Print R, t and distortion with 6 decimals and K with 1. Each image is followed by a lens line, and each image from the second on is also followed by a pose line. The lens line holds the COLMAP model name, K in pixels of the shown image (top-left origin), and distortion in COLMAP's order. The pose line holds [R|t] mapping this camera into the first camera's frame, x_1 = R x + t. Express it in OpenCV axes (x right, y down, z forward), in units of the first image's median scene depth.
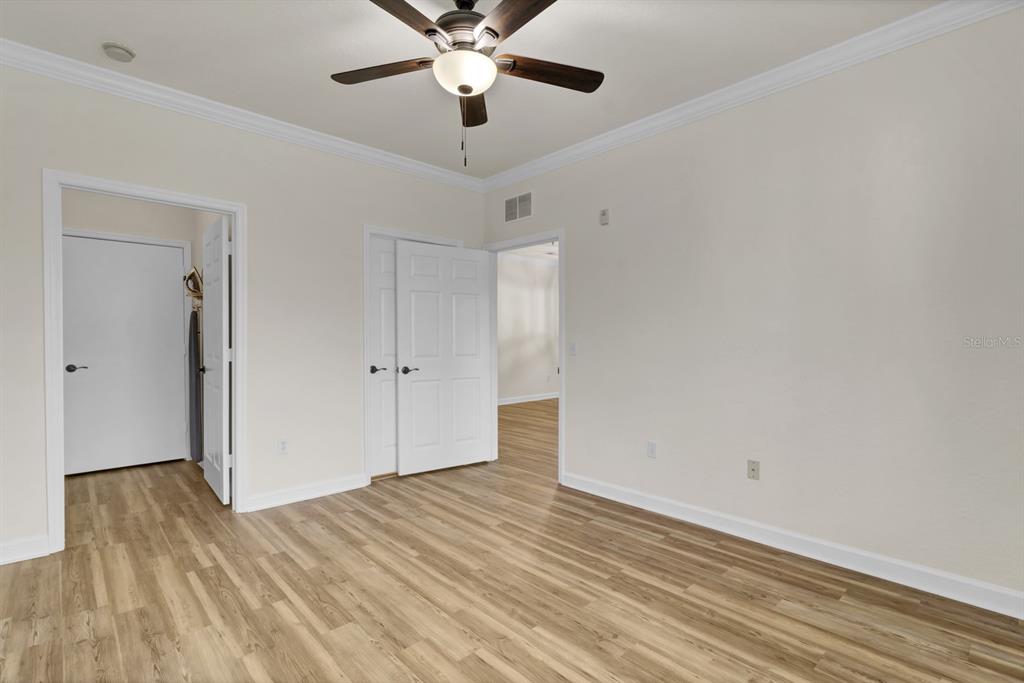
lens RADIAL K [[483.6, 0, 512.0], [0, 483.6, 341.5], [0, 0, 1]] dist [0.000771, 0.000327]
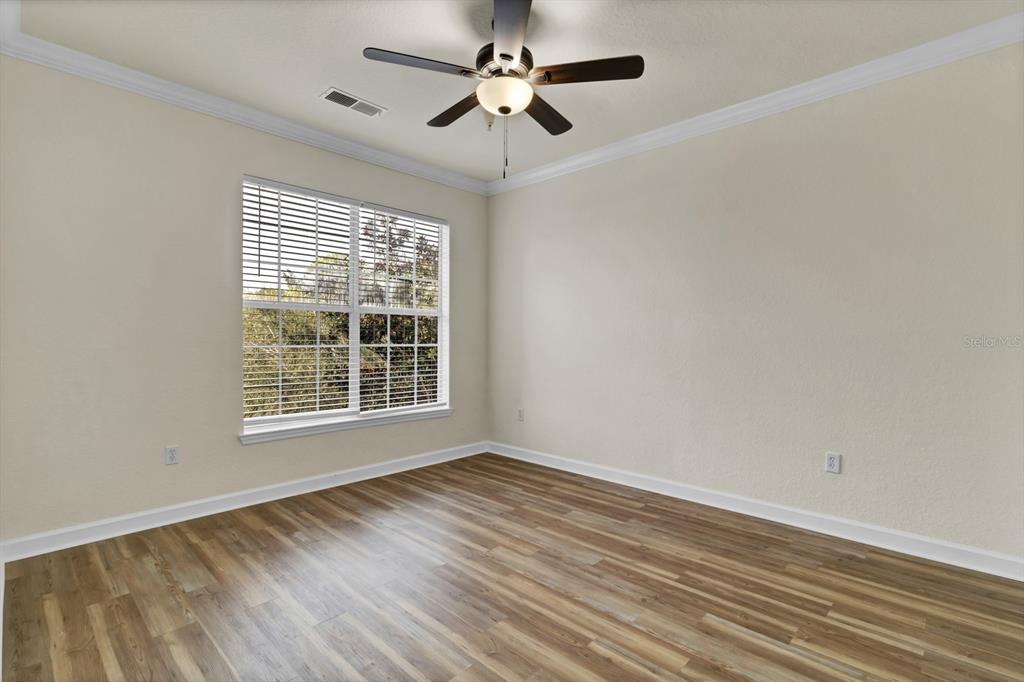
lens RADIAL K [[483.6, 0, 512.0], [0, 483.6, 341.0], [0, 0, 1]] dist [0.000771, 0.000327]
pose [[-0.998273, -0.005139, -0.058513, -0.046156], [-0.005792, 0.999923, 0.011005, 0.000438], [0.058452, 0.011325, -0.998226, 1.942477]]
